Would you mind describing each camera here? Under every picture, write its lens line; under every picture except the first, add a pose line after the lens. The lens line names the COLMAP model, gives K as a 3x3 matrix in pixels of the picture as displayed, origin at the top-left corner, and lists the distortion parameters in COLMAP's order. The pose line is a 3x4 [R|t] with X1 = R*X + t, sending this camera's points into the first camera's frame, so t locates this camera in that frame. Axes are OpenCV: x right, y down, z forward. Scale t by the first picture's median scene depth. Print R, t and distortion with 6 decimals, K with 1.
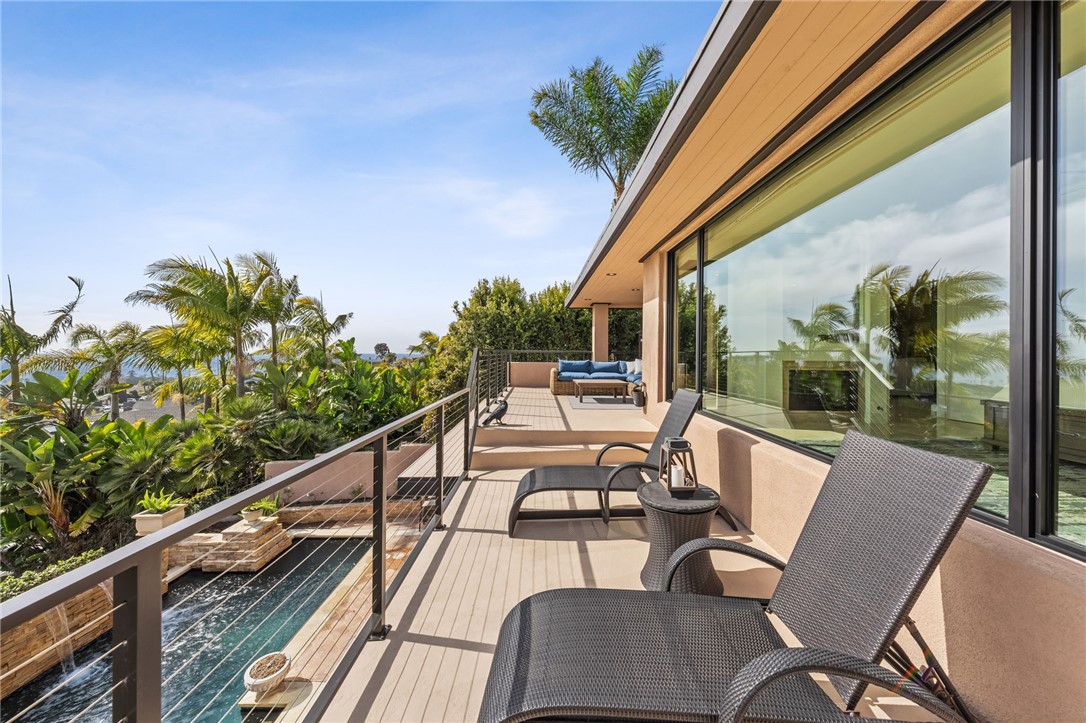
lens RADIAL K [[384.3, 0, 552.0], [0, 384.3, 351.1], [0, 0, 1]] dist [0.000700, 0.000775]
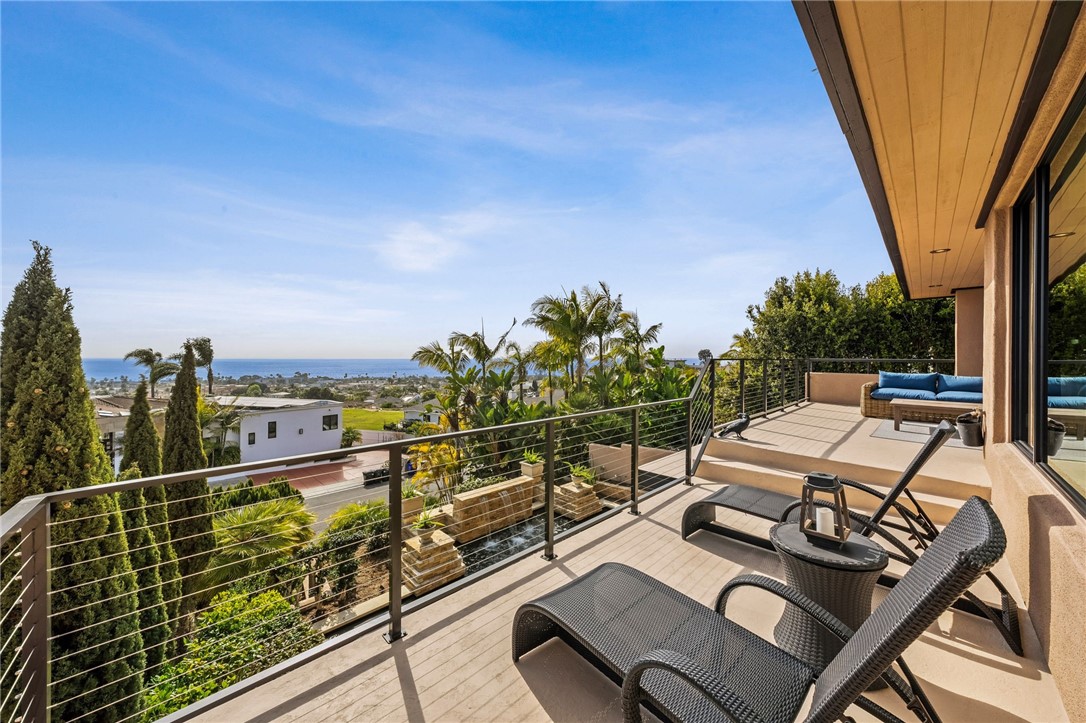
lens RADIAL K [[384.3, 0, 542.0], [0, 384.3, 352.8], [0, 0, 1]] dist [0.000700, 0.000775]
pose [[0.668646, -0.009530, -0.743520, 0.114813], [0.002027, 0.999938, -0.010993, -0.005470], [0.743578, 0.005843, 0.668623, -0.001316]]
